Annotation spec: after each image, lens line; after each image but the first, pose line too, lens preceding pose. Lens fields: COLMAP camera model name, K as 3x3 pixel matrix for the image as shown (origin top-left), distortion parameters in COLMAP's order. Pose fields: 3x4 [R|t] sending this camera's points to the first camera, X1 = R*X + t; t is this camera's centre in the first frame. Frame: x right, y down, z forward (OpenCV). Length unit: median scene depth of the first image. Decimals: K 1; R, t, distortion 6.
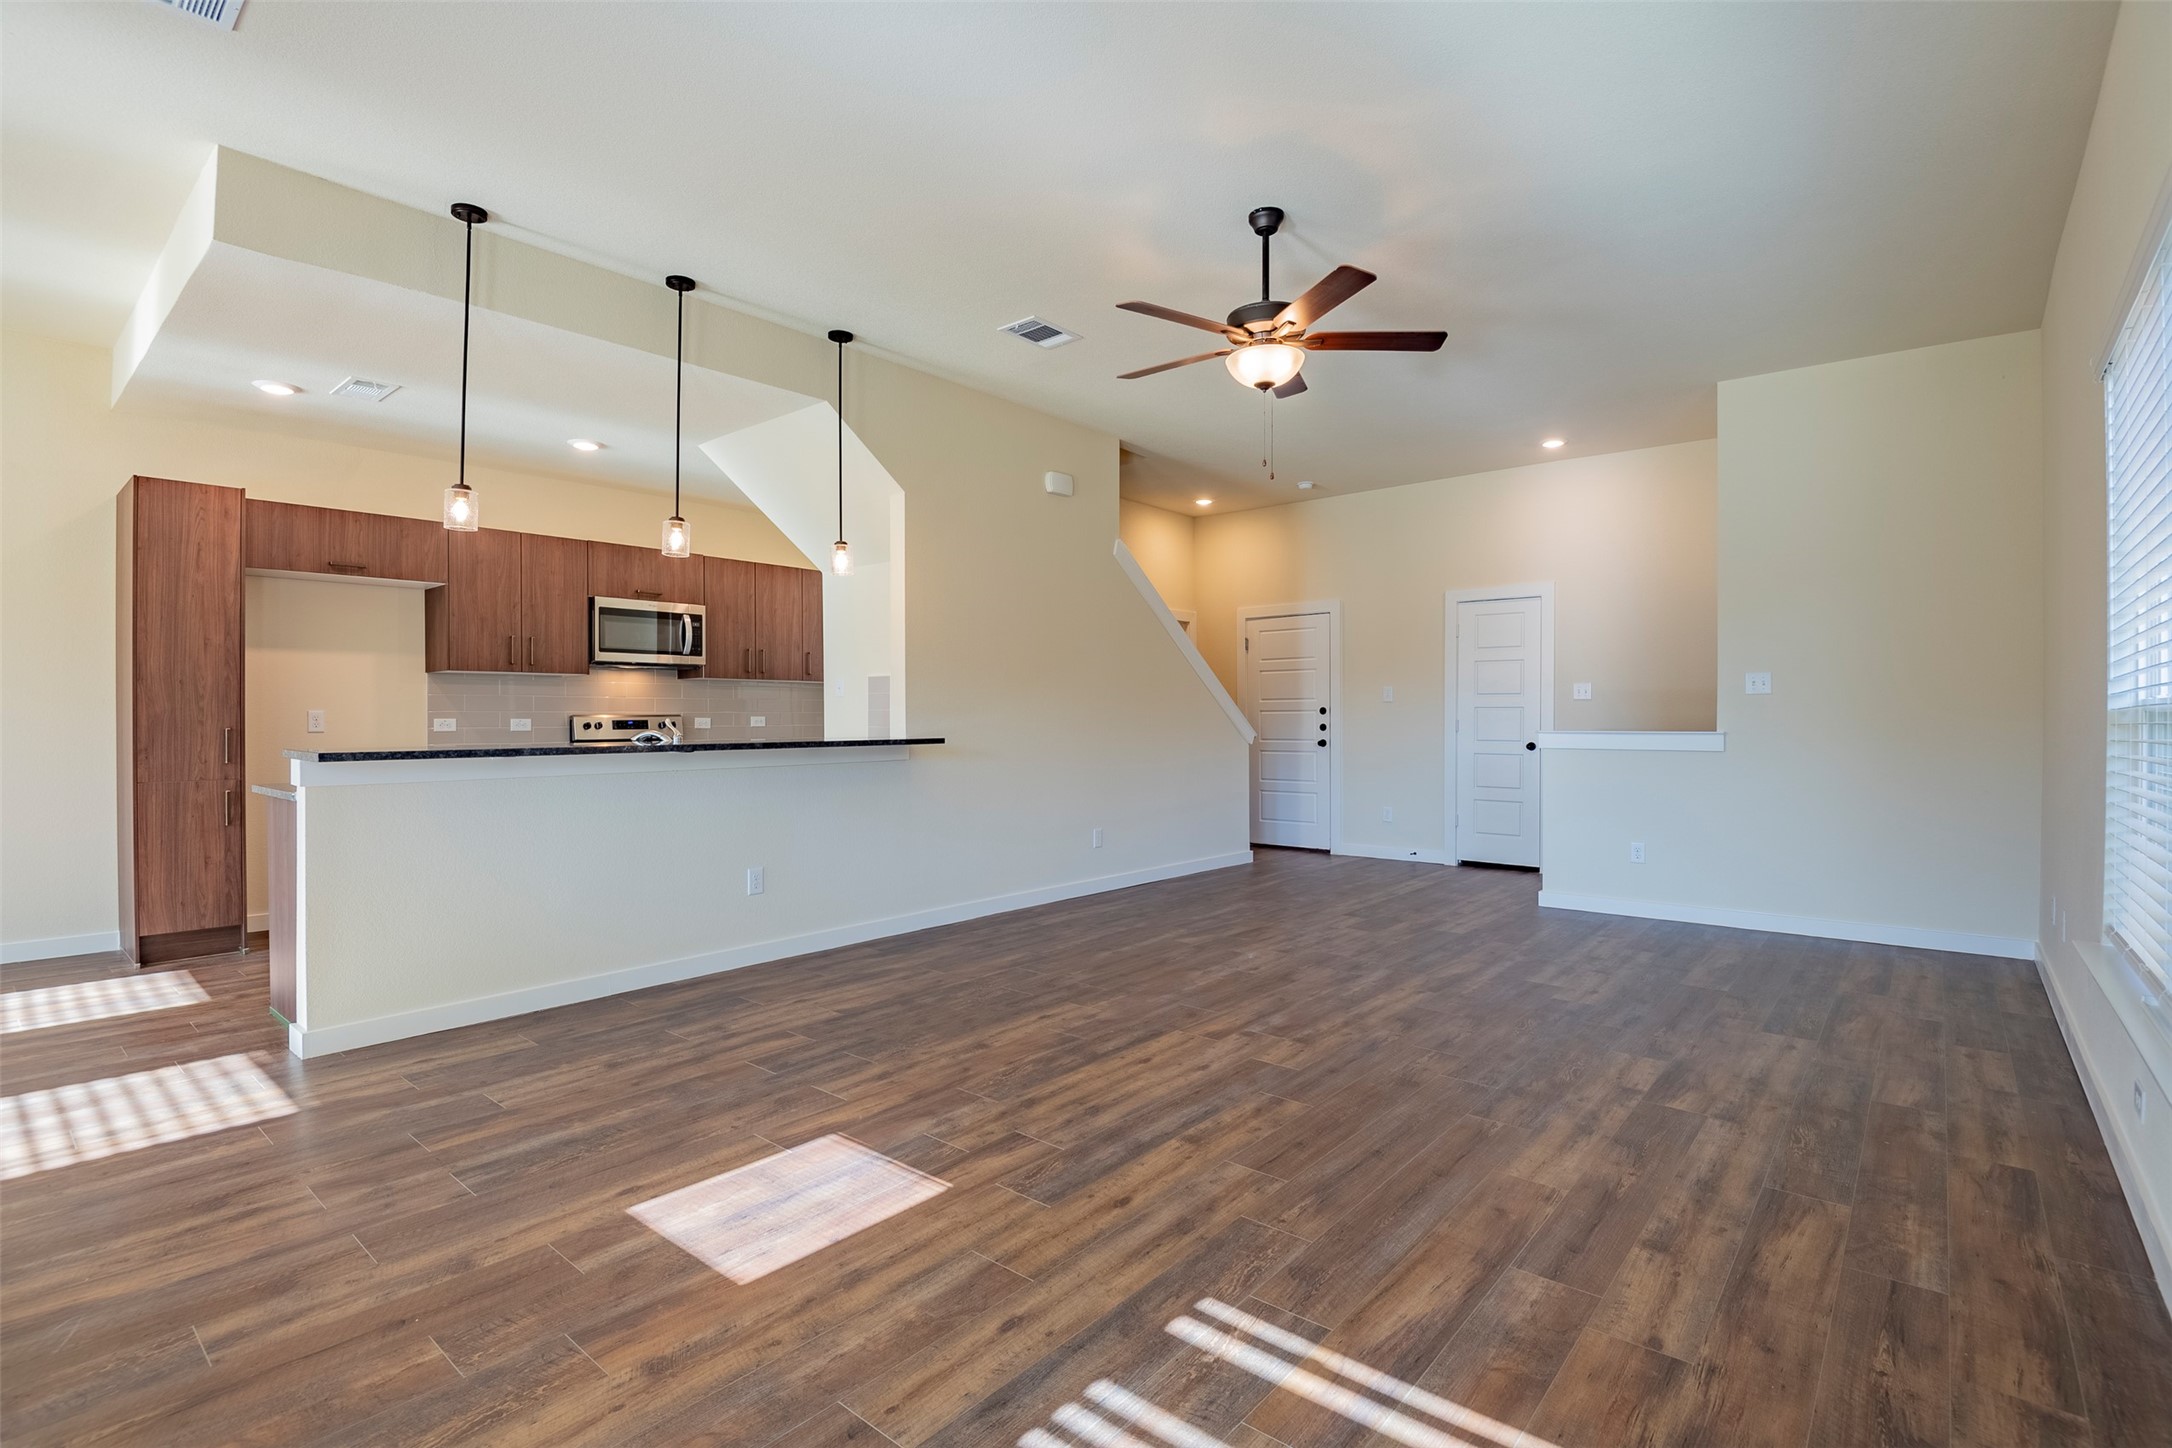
lens RADIAL K [[1021.0, 0, 1086.0], [0, 1021.0, 724.0], [0, 0, 1]] dist [-0.052736, -0.000522]
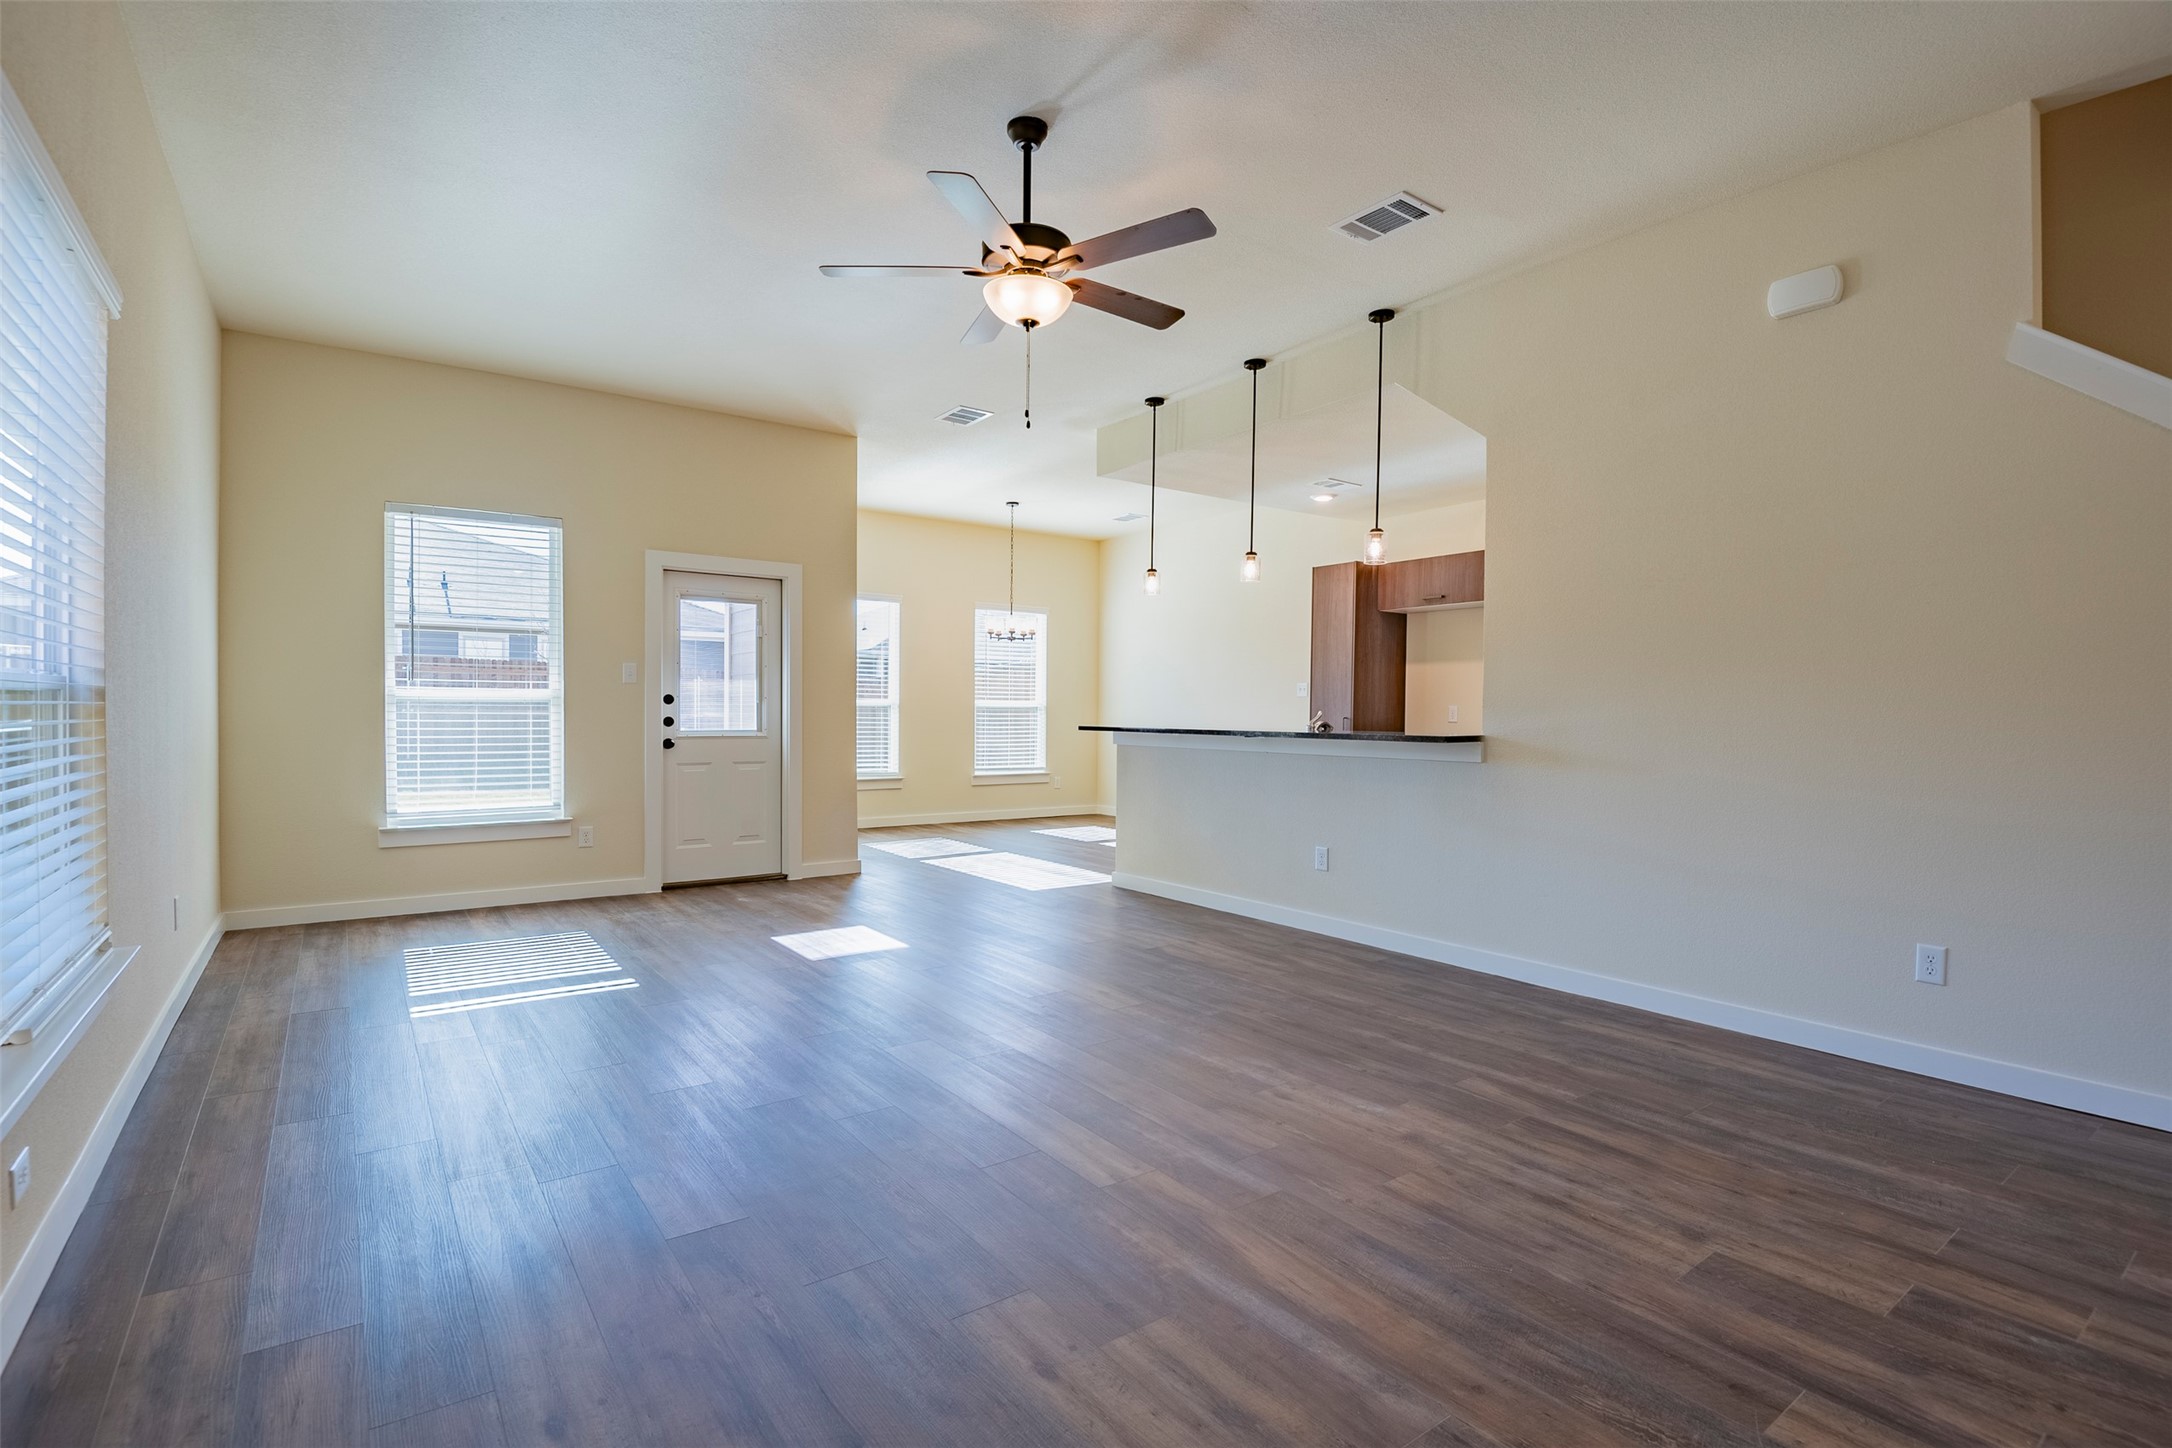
lens RADIAL K [[1083.3, 0, 1086.0], [0, 1083.3, 724.0], [0, 0, 1]] dist [0.030317, -0.000042]
pose [[-0.263177, 0.014004, -0.964646, 0.707265], [-0.012515, 0.999761, 0.017928, -0.009283], [0.964666, 0.016791, -0.262939, 0.851038]]
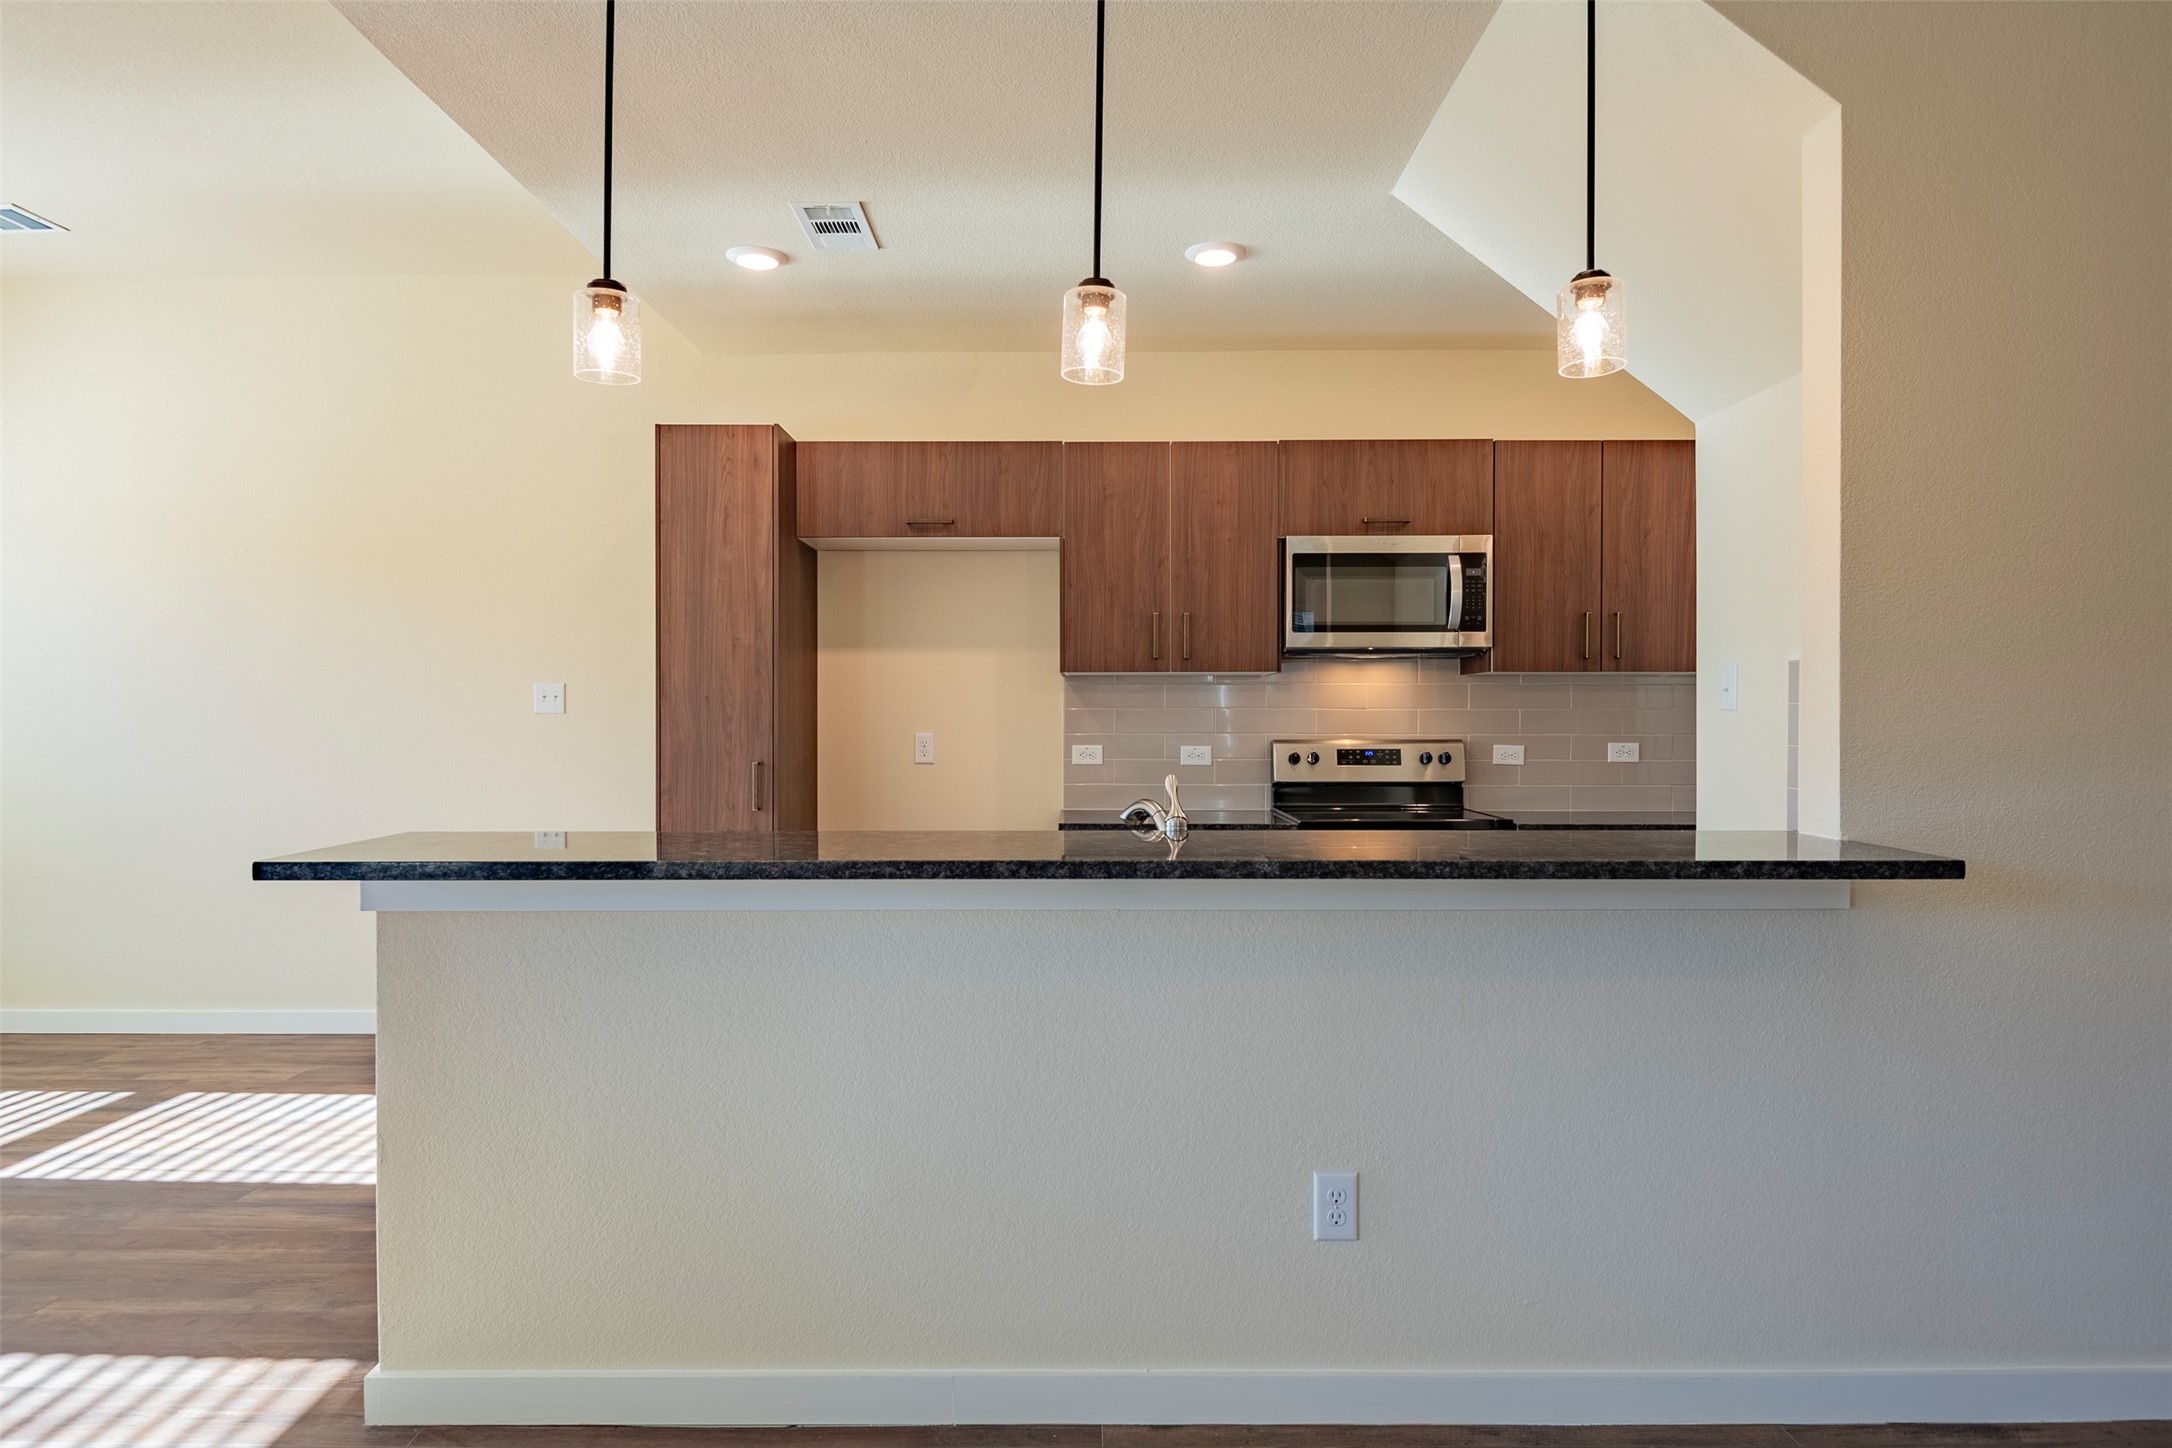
lens RADIAL K [[1225.7, 0, 1086.0], [0, 1225.7, 734.6], [0, 0, 1]] dist [-0.000797, -0.000829]
pose [[0.643022, 0.013239, -0.765733, -0.025824], [-0.005415, 0.999904, 0.012741, -0.023242], [0.765829, -0.004046, 0.643032, 0.497219]]
